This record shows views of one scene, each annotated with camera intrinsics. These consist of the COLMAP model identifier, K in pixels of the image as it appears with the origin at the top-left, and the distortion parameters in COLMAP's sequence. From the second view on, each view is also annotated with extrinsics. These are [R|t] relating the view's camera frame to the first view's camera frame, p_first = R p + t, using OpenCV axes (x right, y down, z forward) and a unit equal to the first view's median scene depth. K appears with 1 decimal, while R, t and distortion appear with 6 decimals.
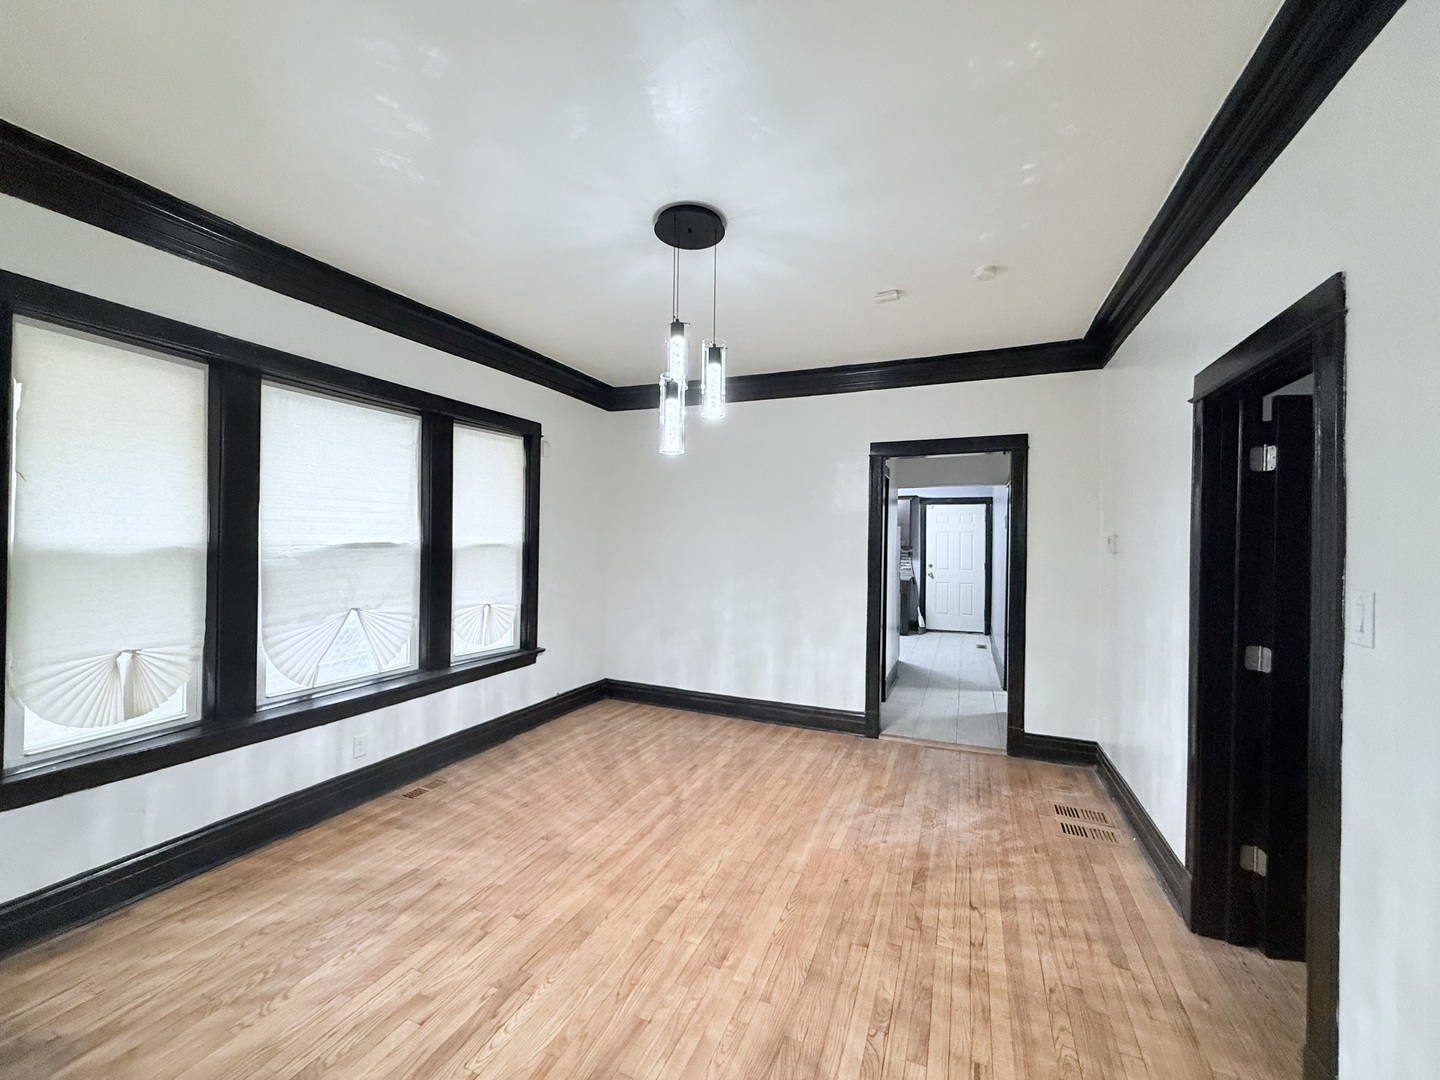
lens RADIAL K [[573.7, 0, 716.0], [0, 573.7, 536.9], [0, 0, 1]] dist [0.000191, 0.000063]
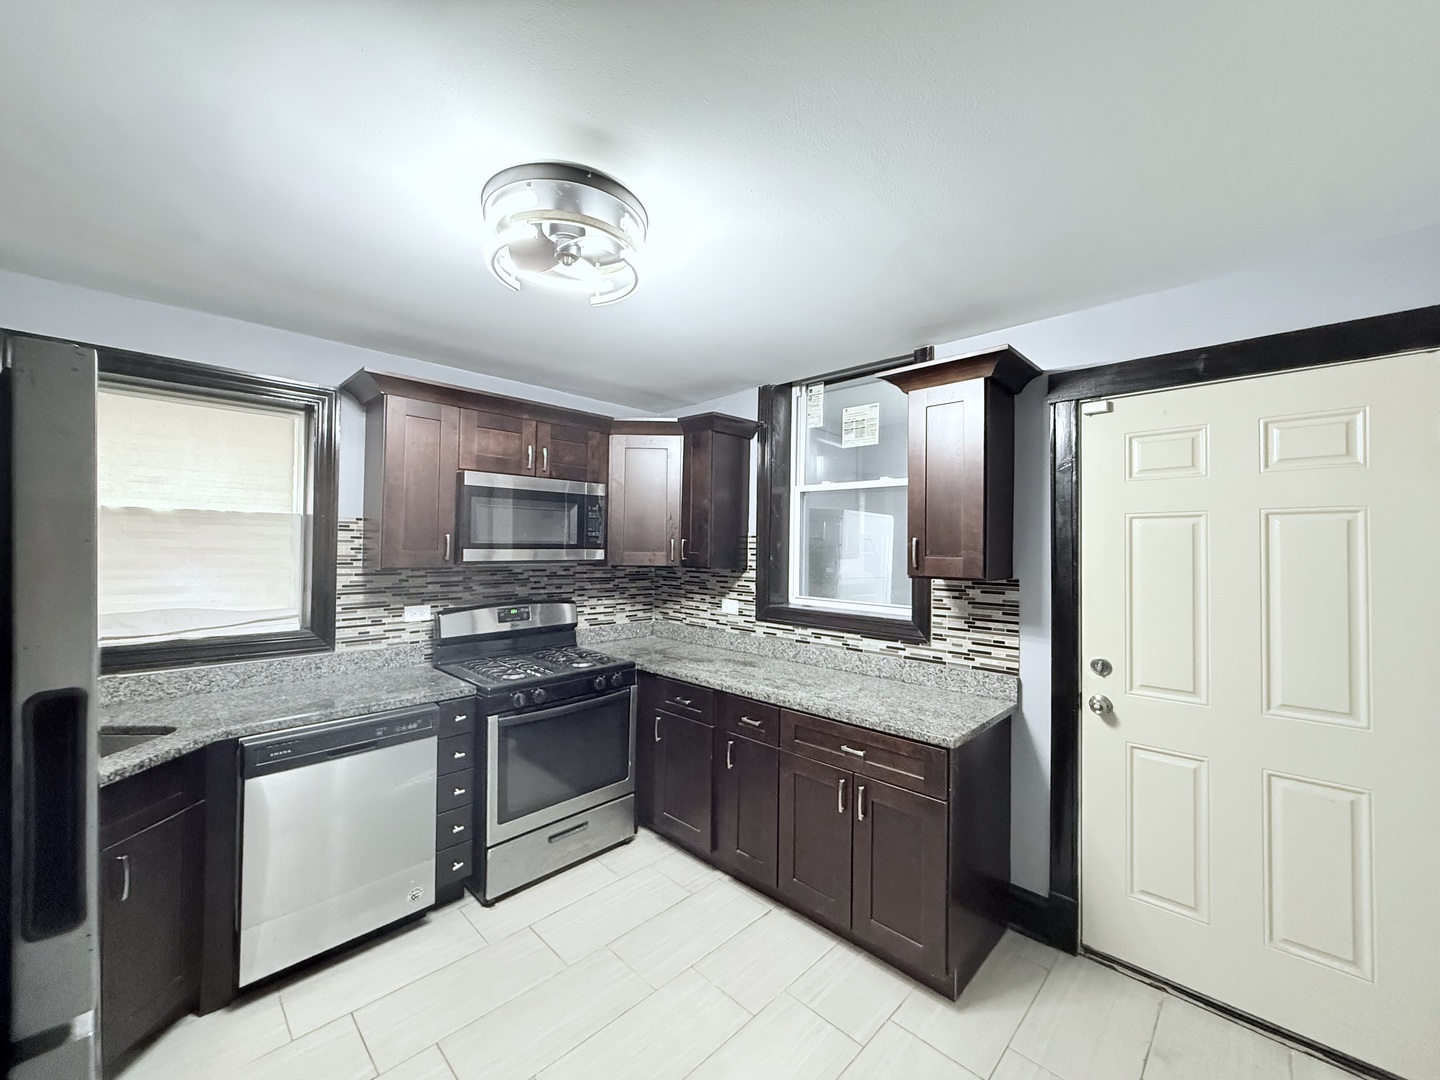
lens RADIAL K [[573.7, 0, 716.0], [0, 573.7, 536.9], [0, 0, 1]] dist [0.000191, 0.000063]
pose [[0.929341, -0.012137, -0.369023, 0.316747], [0.003429, 0.999700, -0.024244, 0.005050], [0.369207, 0.021265, 0.929104, 0.735720]]
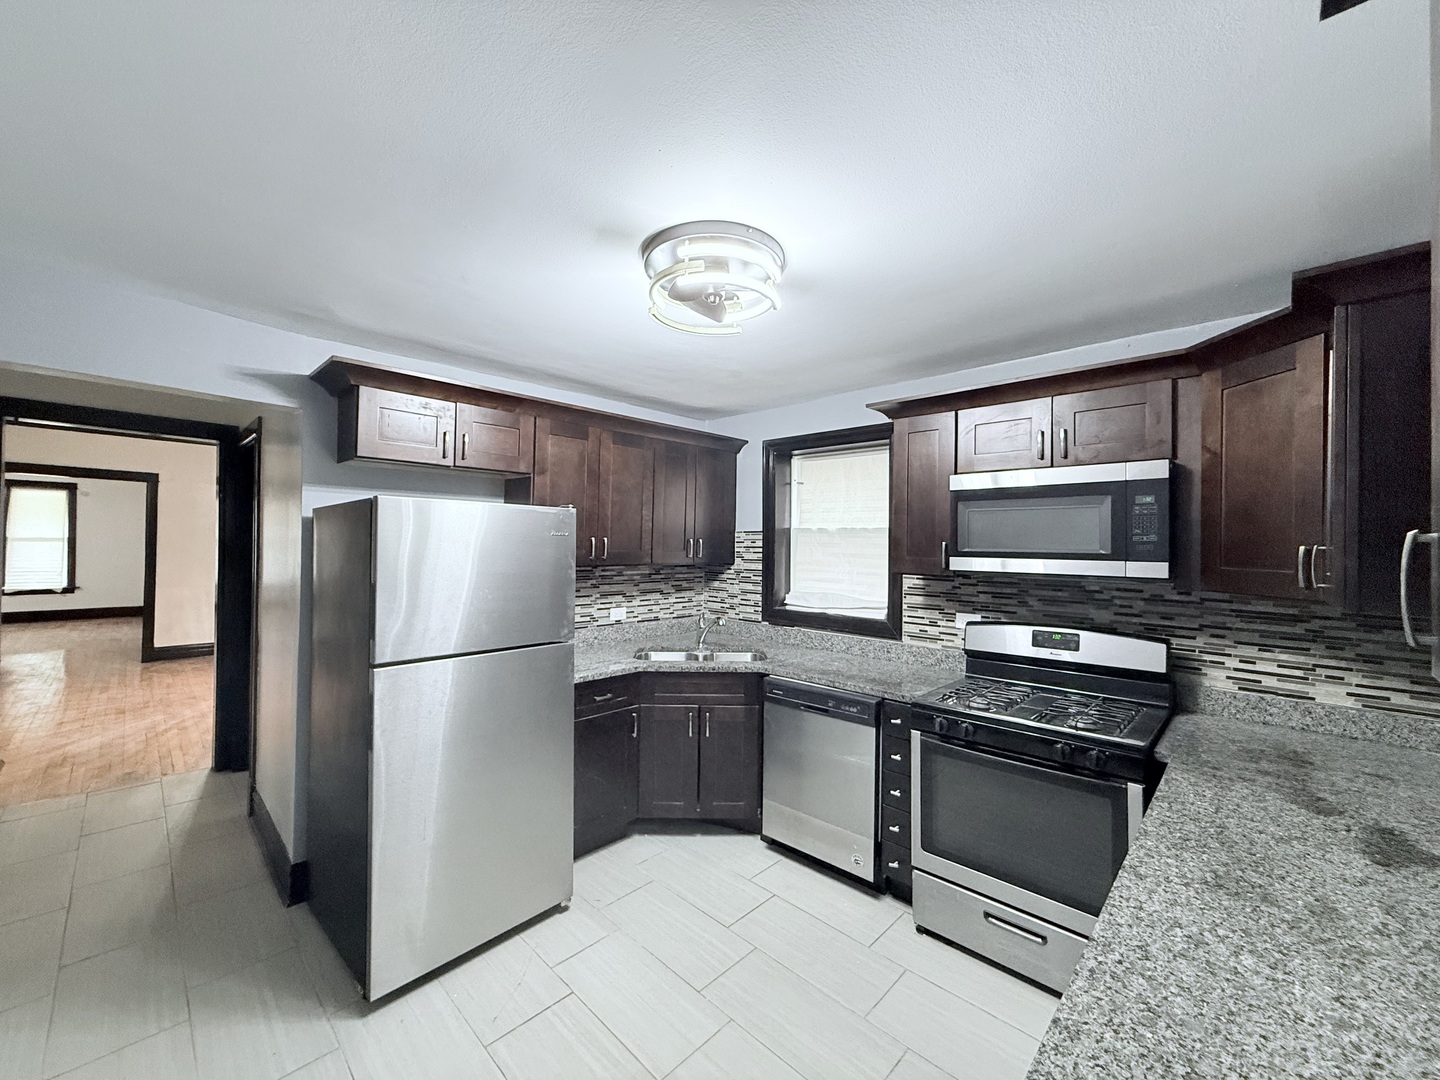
lens RADIAL K [[573.7, 0, 716.0], [0, 573.7, 536.9], [0, 0, 1]] dist [0.000191, 0.000063]
pose [[-0.358480, -0.034477, -0.932901, 0.485701], [-0.024057, 0.999327, -0.027688, 0.003710], [0.933227, 0.012517, -0.359068, 1.211690]]
